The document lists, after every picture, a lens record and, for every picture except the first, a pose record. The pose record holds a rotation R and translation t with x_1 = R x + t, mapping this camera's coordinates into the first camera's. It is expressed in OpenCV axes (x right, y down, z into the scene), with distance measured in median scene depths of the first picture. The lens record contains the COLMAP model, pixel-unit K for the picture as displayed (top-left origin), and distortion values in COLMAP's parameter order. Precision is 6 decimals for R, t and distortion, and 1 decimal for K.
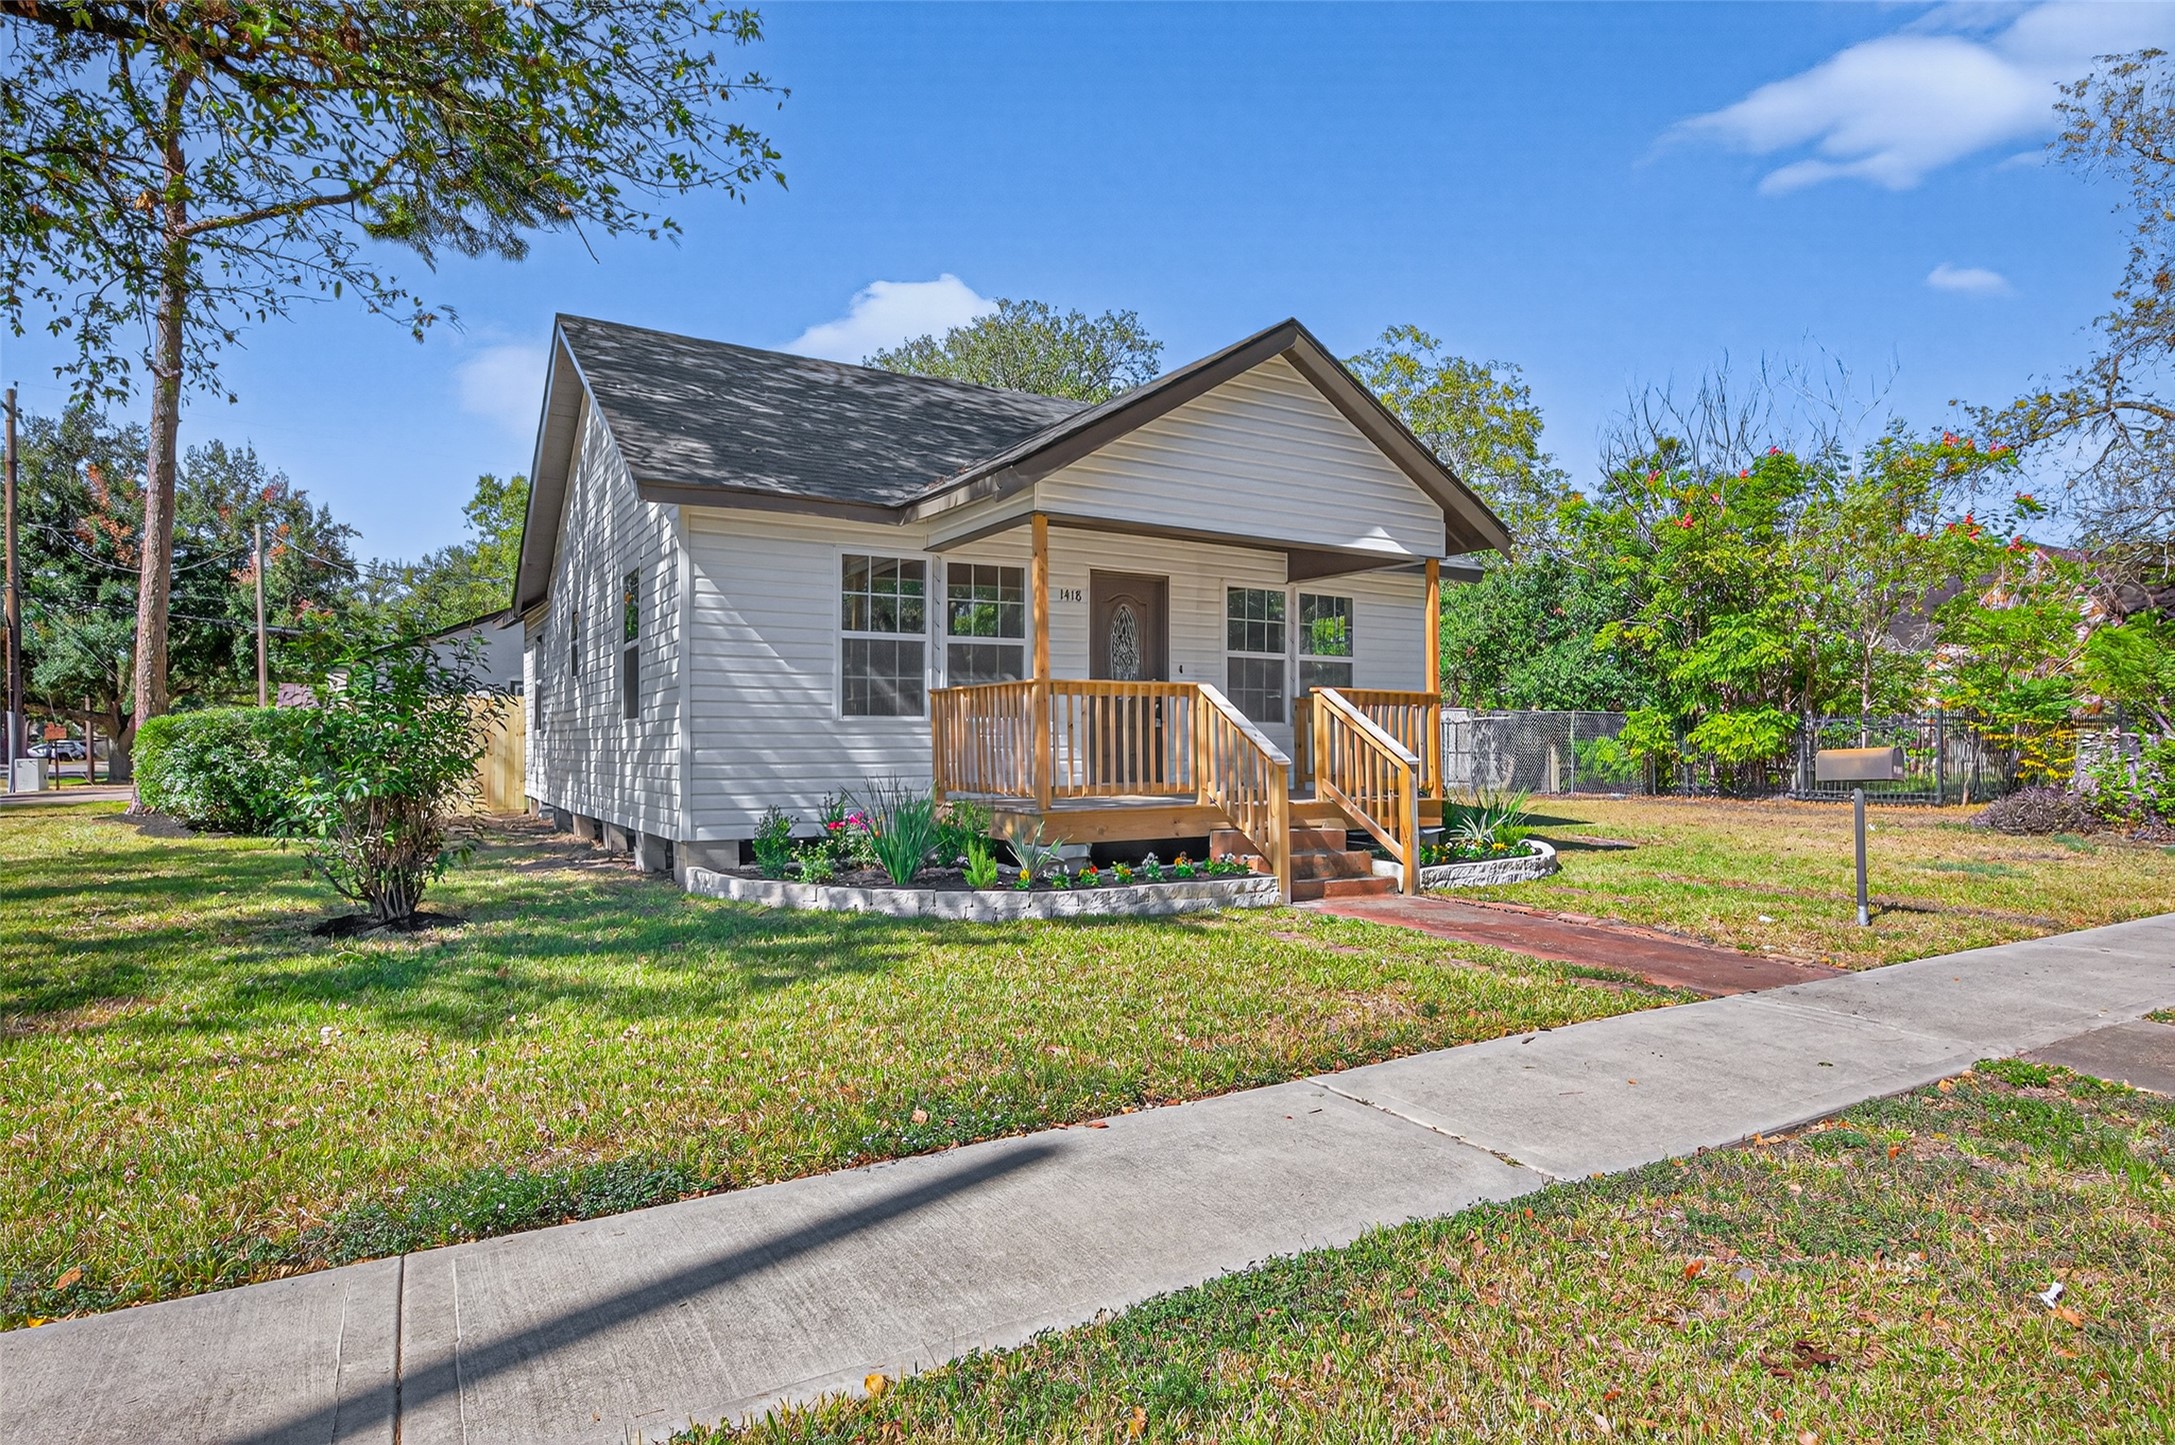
lens RADIAL K [[1208.1, 0, 1084.5], [0, 1208.1, 726.4], [0, 0, 1]] dist [0.000114, 0.006242]
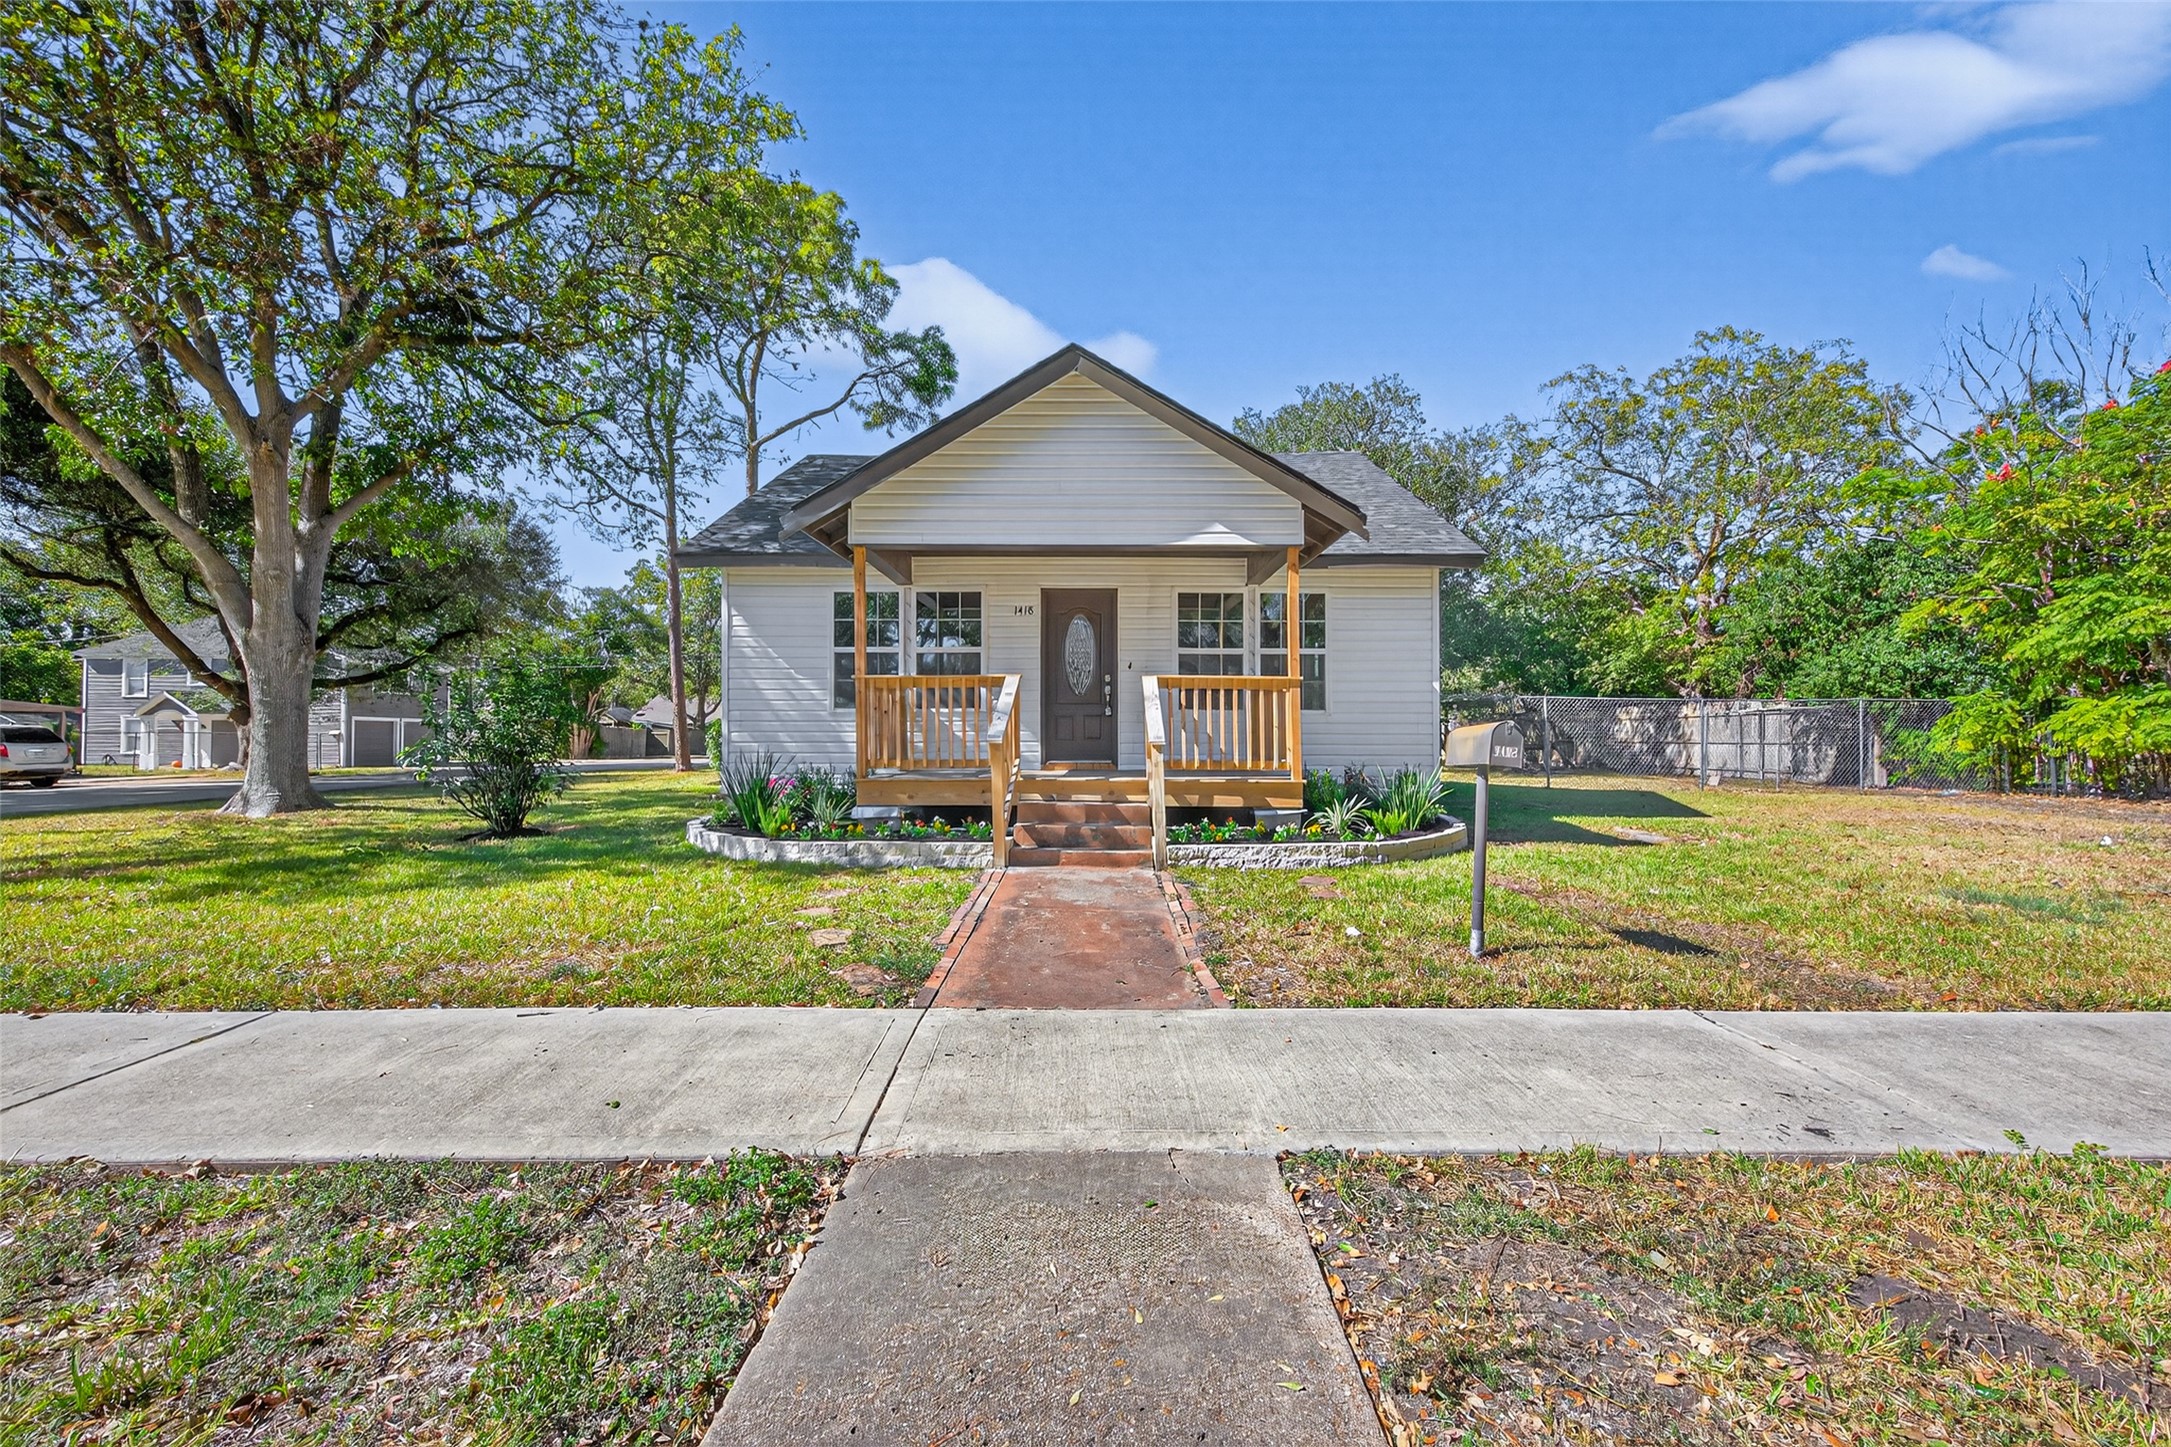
lens RADIAL K [[840.9, 0, 1082.2], [0, 840.9, 721.2], [0, 0, 1]] dist [0.006836, -0.001050]
pose [[0.853281, -0.004590, -0.521430, 0.618317], [0.003796, 0.999989, -0.002590, 0.012328], [0.521437, 0.000231, 0.853290, 0.356711]]
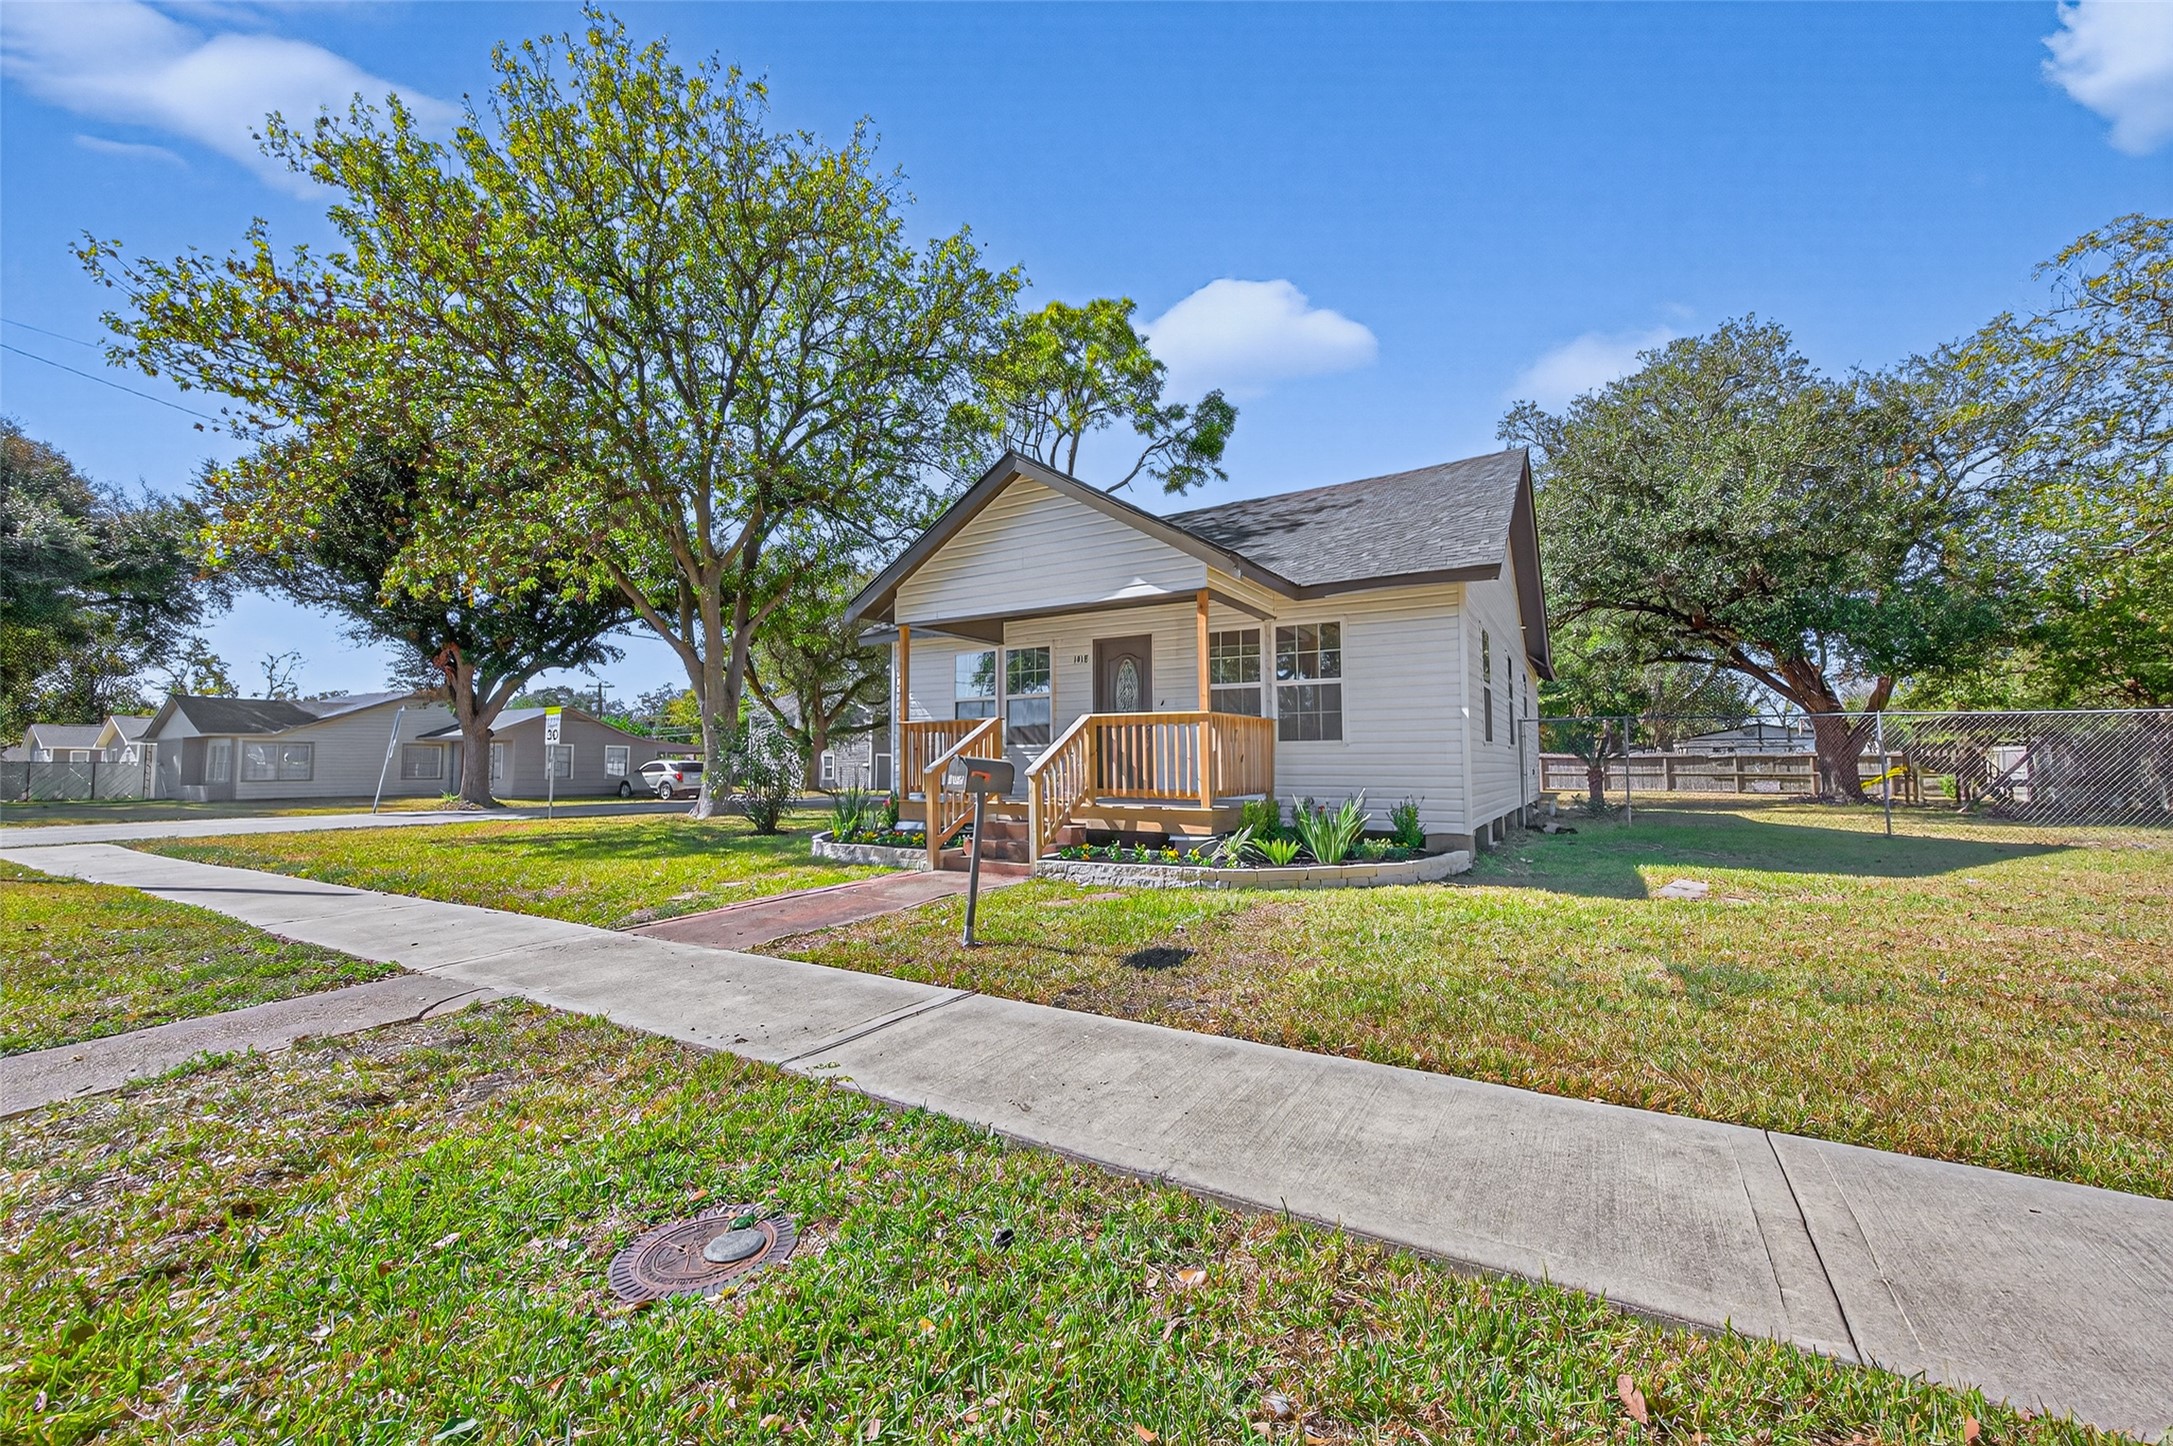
lens RADIAL K [[841.7, 0, 1096.1], [0, 841.7, 714.5], [0, 0, 1]] dist [0.006836, -0.001050]
pose [[0.460153, -0.051675, -0.886334, 1.120810], [0.013545, 0.998597, -0.051188, 0.014409], [0.887736, 0.011549, 0.460208, 0.681521]]
